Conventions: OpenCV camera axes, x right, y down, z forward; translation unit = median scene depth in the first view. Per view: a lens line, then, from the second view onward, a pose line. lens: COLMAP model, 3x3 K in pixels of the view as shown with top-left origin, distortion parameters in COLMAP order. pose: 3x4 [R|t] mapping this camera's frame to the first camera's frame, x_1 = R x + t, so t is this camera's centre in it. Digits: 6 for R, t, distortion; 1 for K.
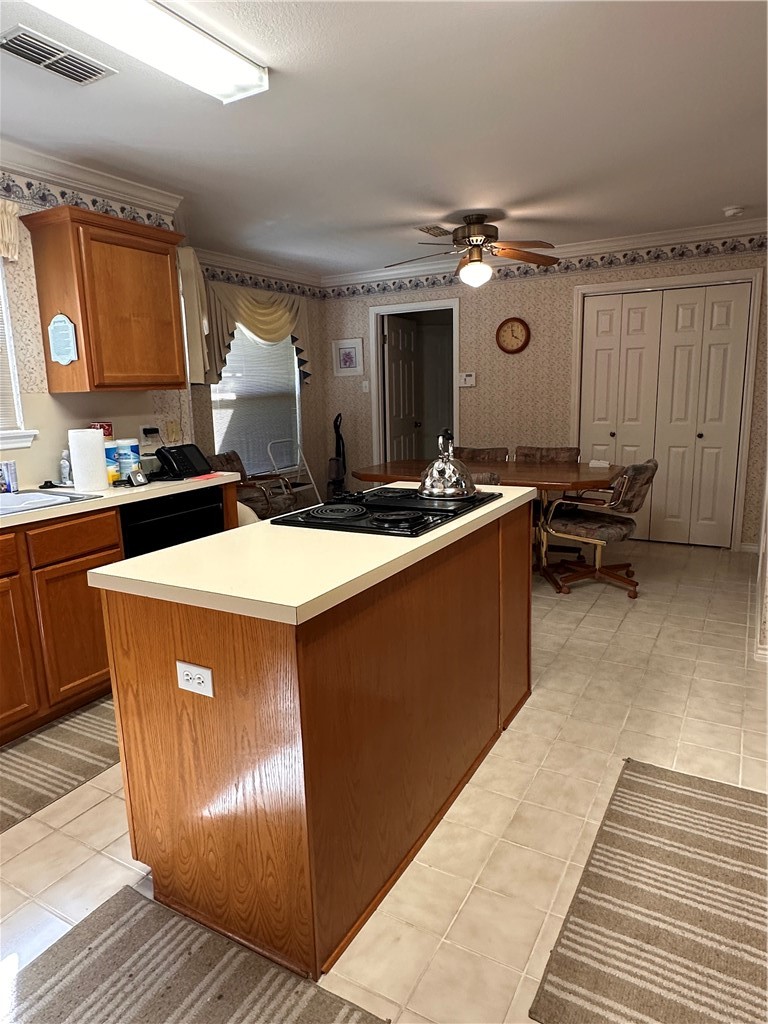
lens RADIAL K [[644.4, 0, 381.9], [0, 644.4, 511.6], [0, 0, 1]] dist [0.000781, 0.003200]
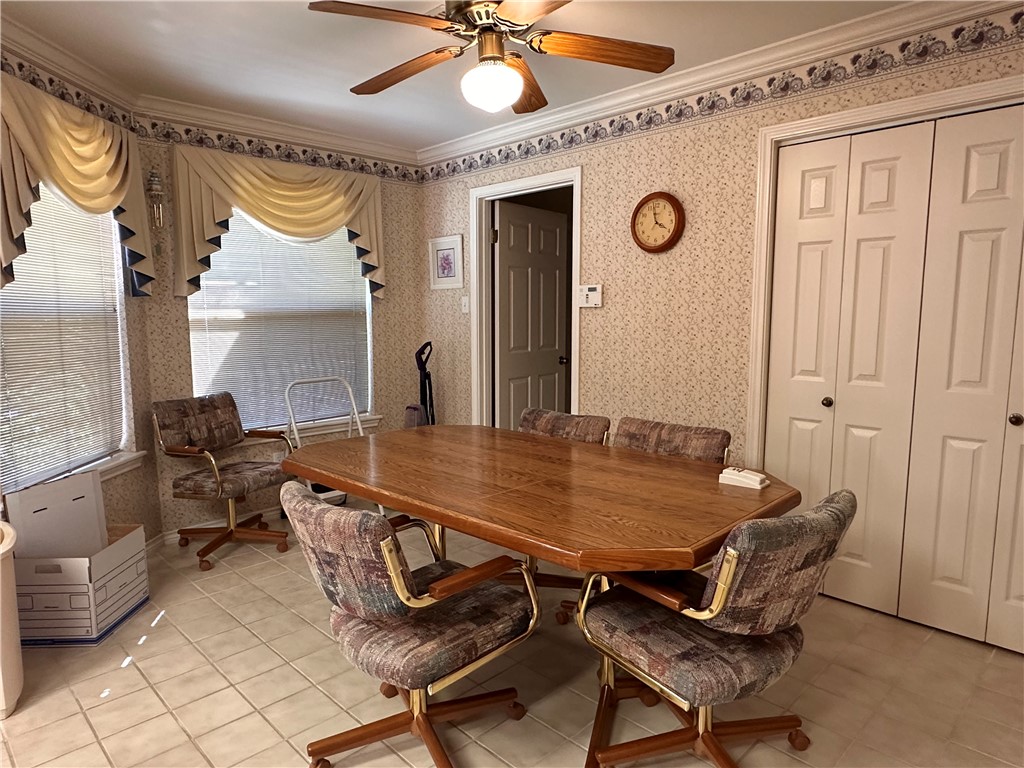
lens RADIAL K [[644.4, 0, 514.8], [0, 644.4, 391.3], [0, 0, 1]] dist [0.000781, 0.003200]
pose [[0.964143, 0.054126, -0.259806, 0.239901], [-0.069619, 0.996279, -0.050799, -0.081550], [0.256090, 0.067065, 0.964324, 0.413408]]
